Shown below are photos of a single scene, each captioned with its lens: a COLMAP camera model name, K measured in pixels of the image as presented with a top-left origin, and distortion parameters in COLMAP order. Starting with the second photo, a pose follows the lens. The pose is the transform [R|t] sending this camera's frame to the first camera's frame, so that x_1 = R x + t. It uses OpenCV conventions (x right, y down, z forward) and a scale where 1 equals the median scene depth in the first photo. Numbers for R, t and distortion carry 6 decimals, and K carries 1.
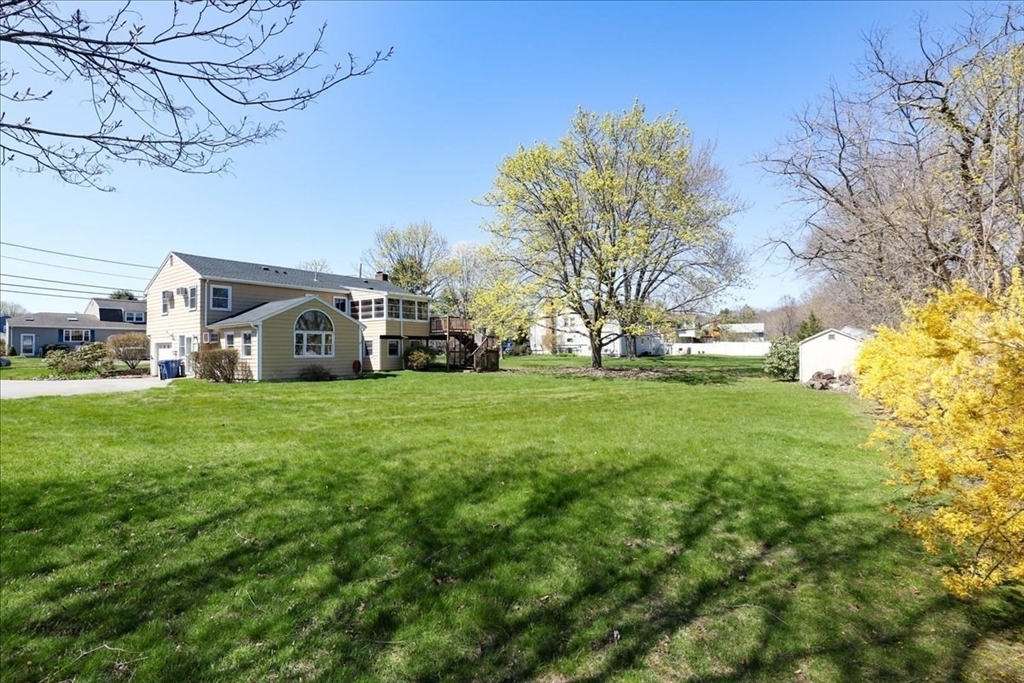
lens RADIAL K [[477.8, 0, 519.8], [0, 477.8, 342.9], [0, 0, 1]] dist [-0.038945, 0.007269]
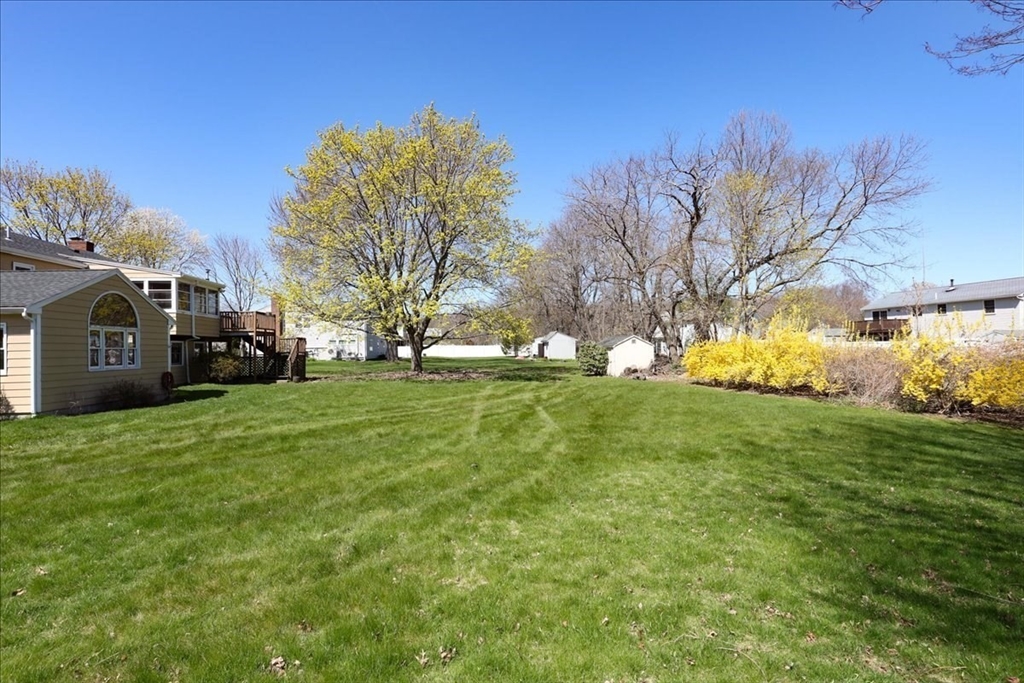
lens RADIAL K [[477.8, 0, 516.8], [0, 477.8, 341.9], [0, 0, 1]] dist [-0.038945, 0.007269]
pose [[0.746277, 0.004310, 0.665621, -0.355618], [0.001024, 0.999970, -0.007623, -0.000220], [-0.665634, 0.006371, 0.746251, 0.155023]]
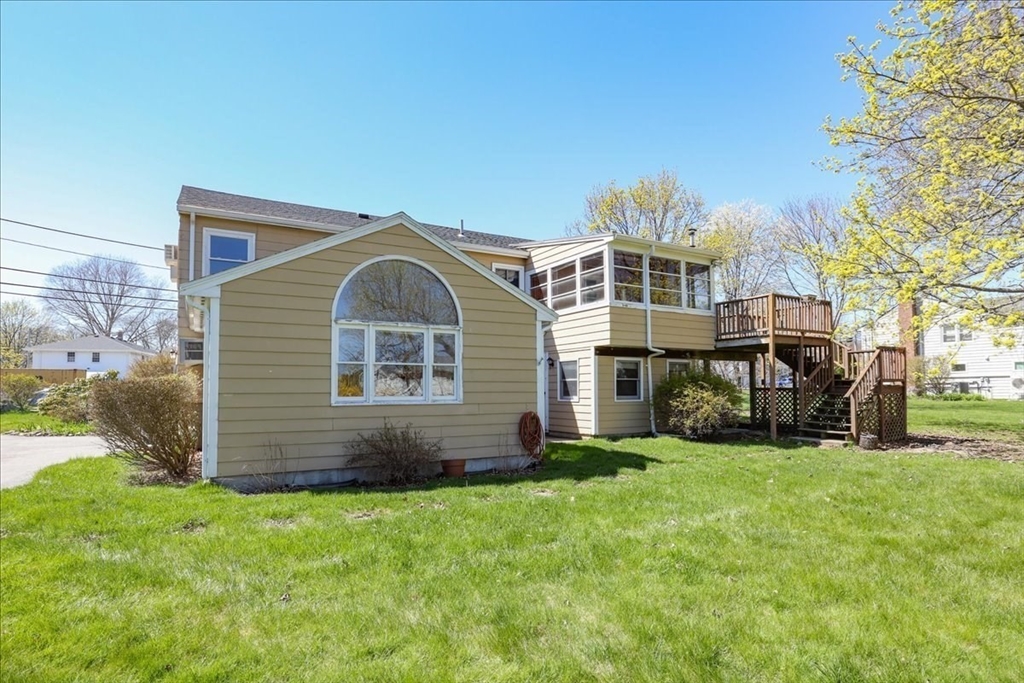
lens RADIAL K [[556.7, 0, 520.1], [0, 556.7, 349.7], [0, 0, 1]] dist [-0.033627, -0.000656]
pose [[0.913372, -0.024856, -0.406367, -0.160270], [0.002513, 0.998460, -0.055426, 0.011907], [0.407118, 0.049603, 0.912027, 0.544463]]
